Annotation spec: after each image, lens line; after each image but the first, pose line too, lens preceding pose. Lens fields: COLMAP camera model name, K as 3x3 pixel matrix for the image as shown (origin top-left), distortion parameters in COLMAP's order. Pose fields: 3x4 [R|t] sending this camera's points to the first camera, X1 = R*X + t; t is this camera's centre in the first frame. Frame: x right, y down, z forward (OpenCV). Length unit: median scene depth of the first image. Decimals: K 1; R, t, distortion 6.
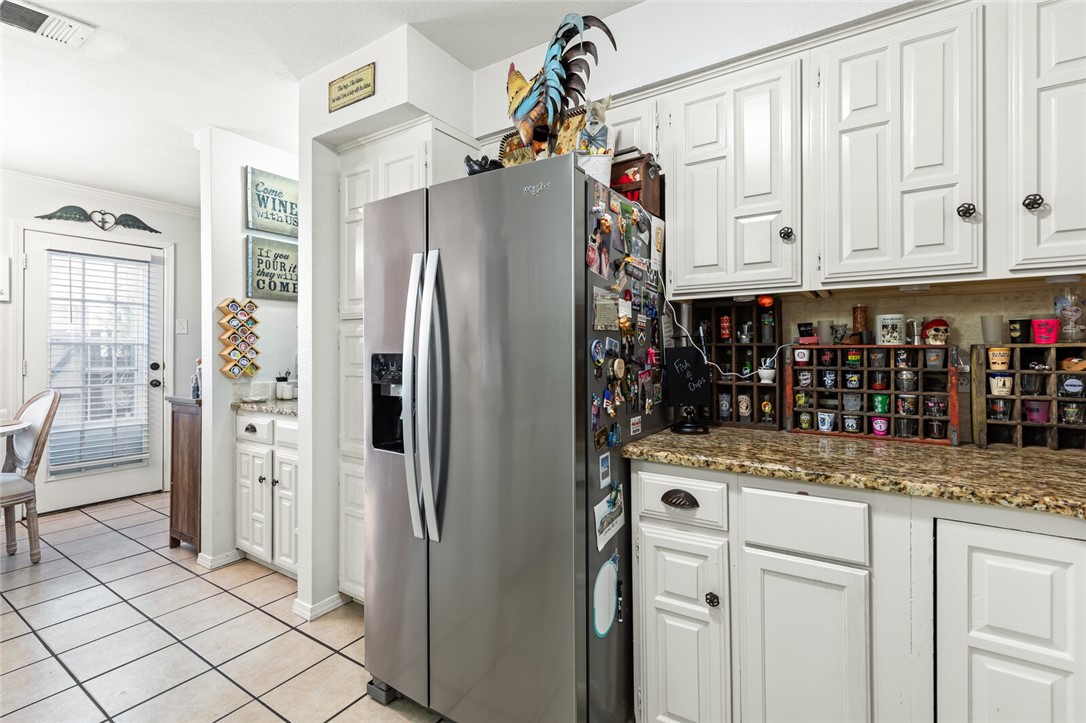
lens RADIAL K [[489.5, 0, 545.3], [0, 489.5, 351.4], [0, 0, 1]] dist [0.002133, 0.000244]
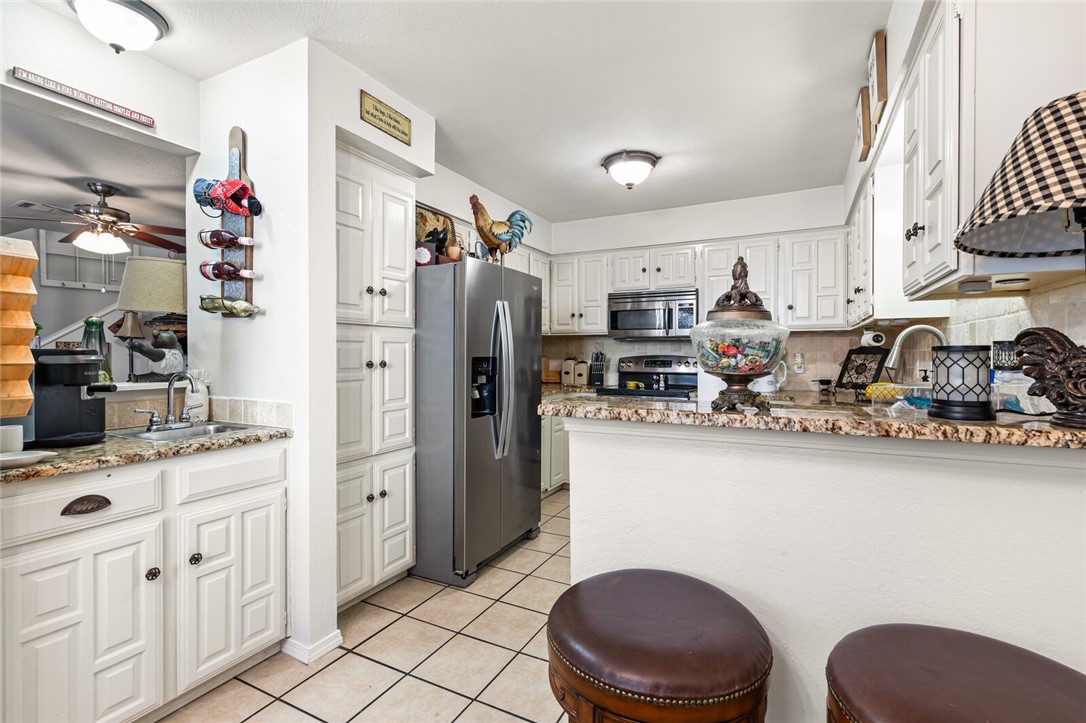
lens RADIAL K [[489.5, 0, 545.3], [0, 489.5, 358.4], [0, 0, 1]] dist [0.002133, 0.000244]
pose [[-0.087160, -0.007800, 0.996164, -1.526430], [-0.002440, 0.999968, 0.007616, -0.004240], [-0.996191, -0.001767, -0.087176, 0.732453]]
